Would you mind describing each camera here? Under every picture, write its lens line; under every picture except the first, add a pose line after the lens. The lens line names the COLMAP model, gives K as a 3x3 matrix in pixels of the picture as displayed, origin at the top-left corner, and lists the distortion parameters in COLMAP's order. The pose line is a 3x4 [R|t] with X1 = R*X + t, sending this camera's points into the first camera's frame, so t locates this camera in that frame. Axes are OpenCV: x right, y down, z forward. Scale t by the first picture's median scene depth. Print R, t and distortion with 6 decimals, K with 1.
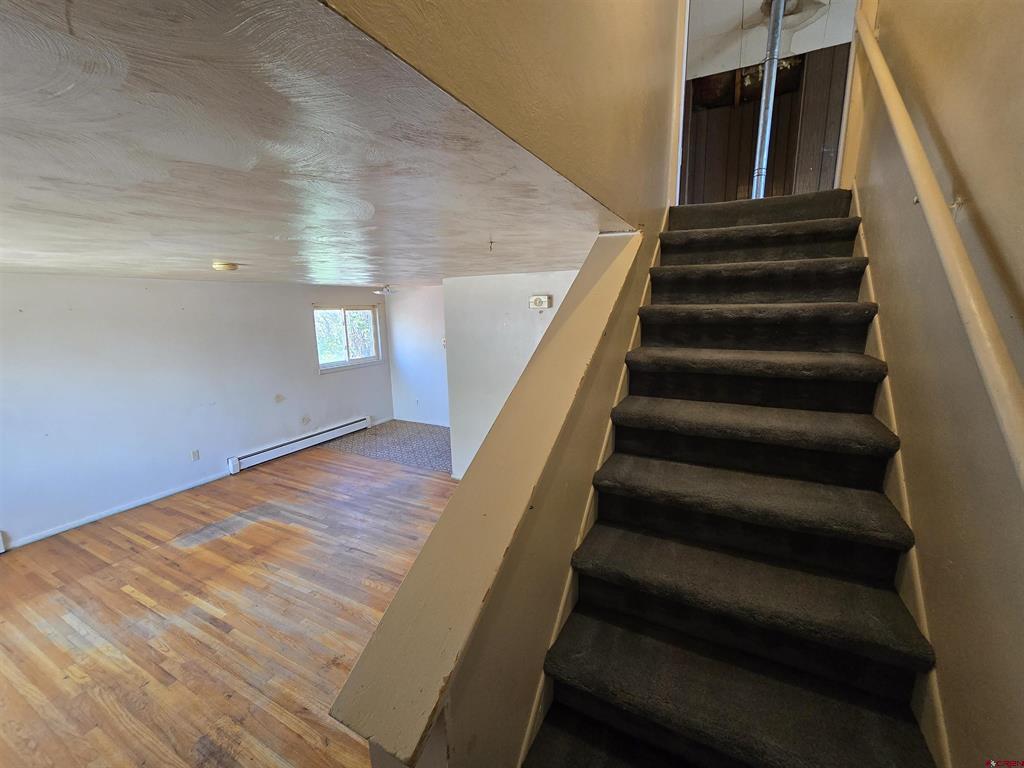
lens RADIAL K [[418.6, 0, 513.4], [0, 418.6, 386.5], [0, 0, 1]] dist [-0.006761, 0.000318]
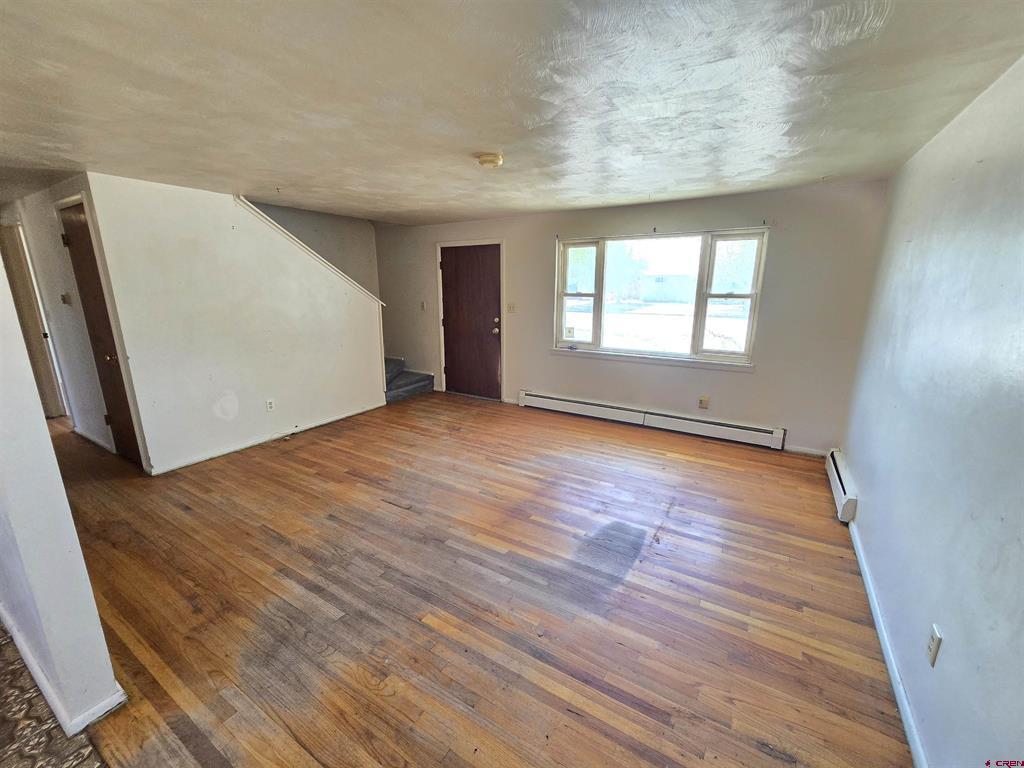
lens RADIAL K [[418.6, 0, 512.5], [0, 418.6, 385.1], [0, 0, 1]] dist [-0.006761, 0.000318]
pose [[-0.996805, -0.006784, 0.079588, -0.569147], [0.026804, 0.910203, 0.413294, -0.155238], [-0.075245, 0.414107, -0.907113, 1.414357]]
